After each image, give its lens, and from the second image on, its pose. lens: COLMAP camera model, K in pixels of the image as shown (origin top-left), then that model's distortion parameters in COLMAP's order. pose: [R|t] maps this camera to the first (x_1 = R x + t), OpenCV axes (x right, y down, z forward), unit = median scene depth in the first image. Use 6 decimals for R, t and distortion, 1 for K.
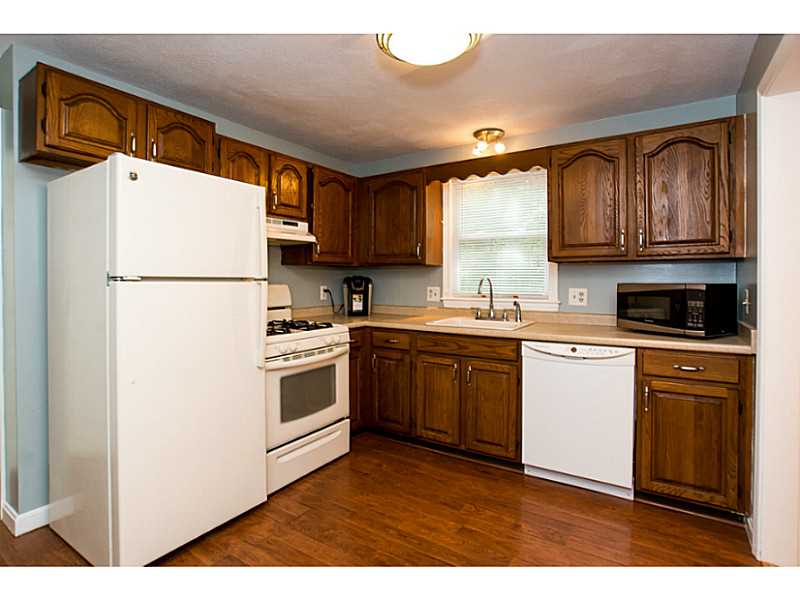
lens RADIAL K [[419.8, 0, 399.6], [0, 419.8, 283.8], [0, 0, 1]] dist [-0.032218, 0.000120]
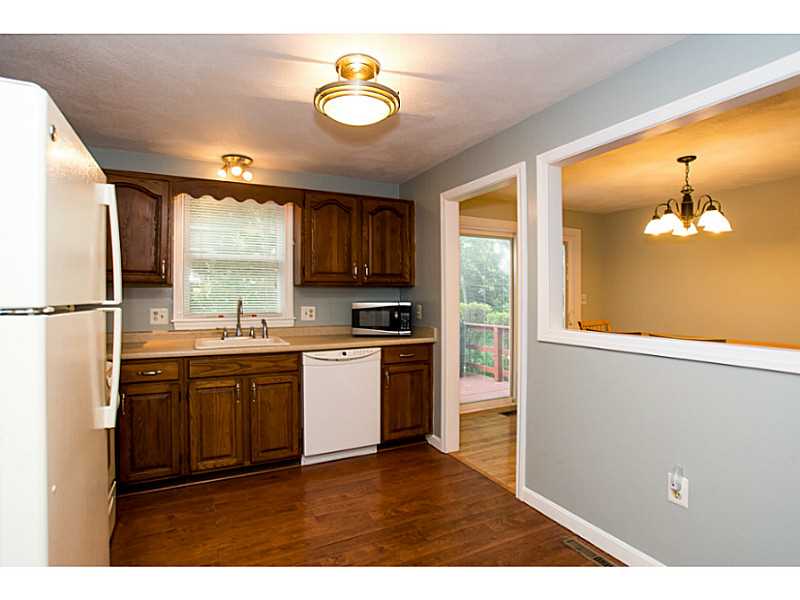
lens RADIAL K [[398.2, 0, 400.0], [0, 398.2, 300.0], [0, 0, 1]] dist [-0.000125, 0.000591]
pose [[0.533713, -0.008051, 0.845627, -0.460705], [0.007458, 0.999961, 0.004814, -0.013237], [-0.845633, 0.003737, 0.533752, 0.150743]]
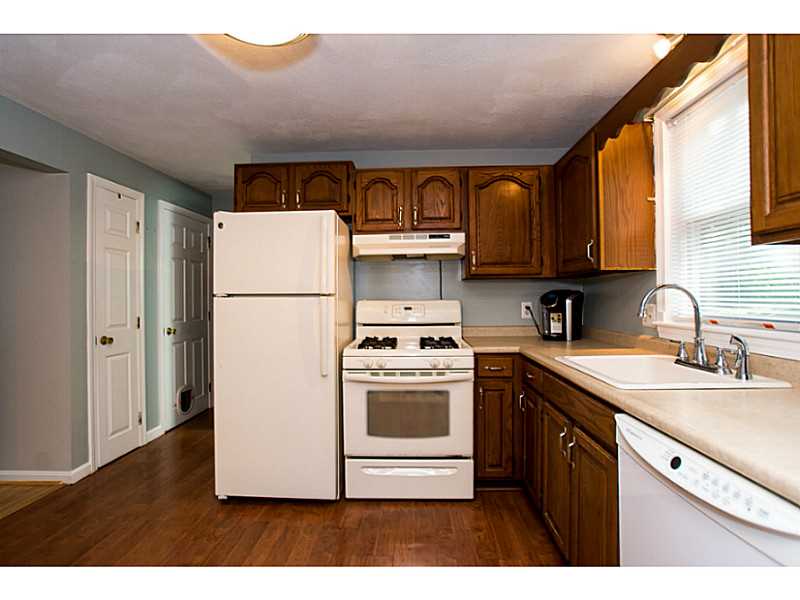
lens RADIAL K [[394.2, 0, 400.0], [0, 394.2, 300.0], [0, 0, 1]] dist [-0.042184, 0.000546]
pose [[0.507945, -0.003584, -0.861382, 0.500257], [0.000652, 0.999993, -0.003777, 0.005241], [0.861389, 0.001357, 0.507944, 0.496112]]
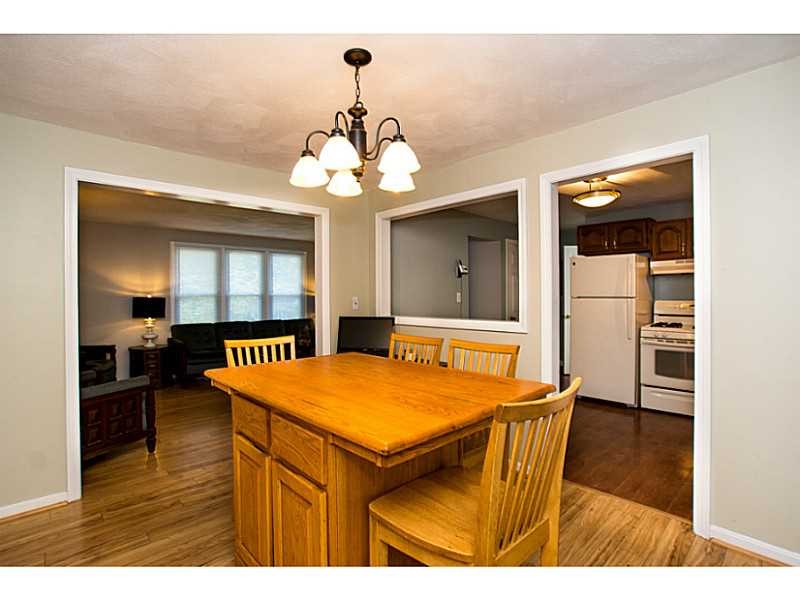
lens RADIAL K [[380.2, 0, 400.0], [0, 380.2, 300.0], [0, 0, 1]] dist [-0.033866, 0.000118]
pose [[-0.241764, 0.011281, -0.970270, 1.382932], [-0.000543, 0.999931, 0.011761, -0.015235], [0.970335, 0.003371, -0.241741, 0.250563]]
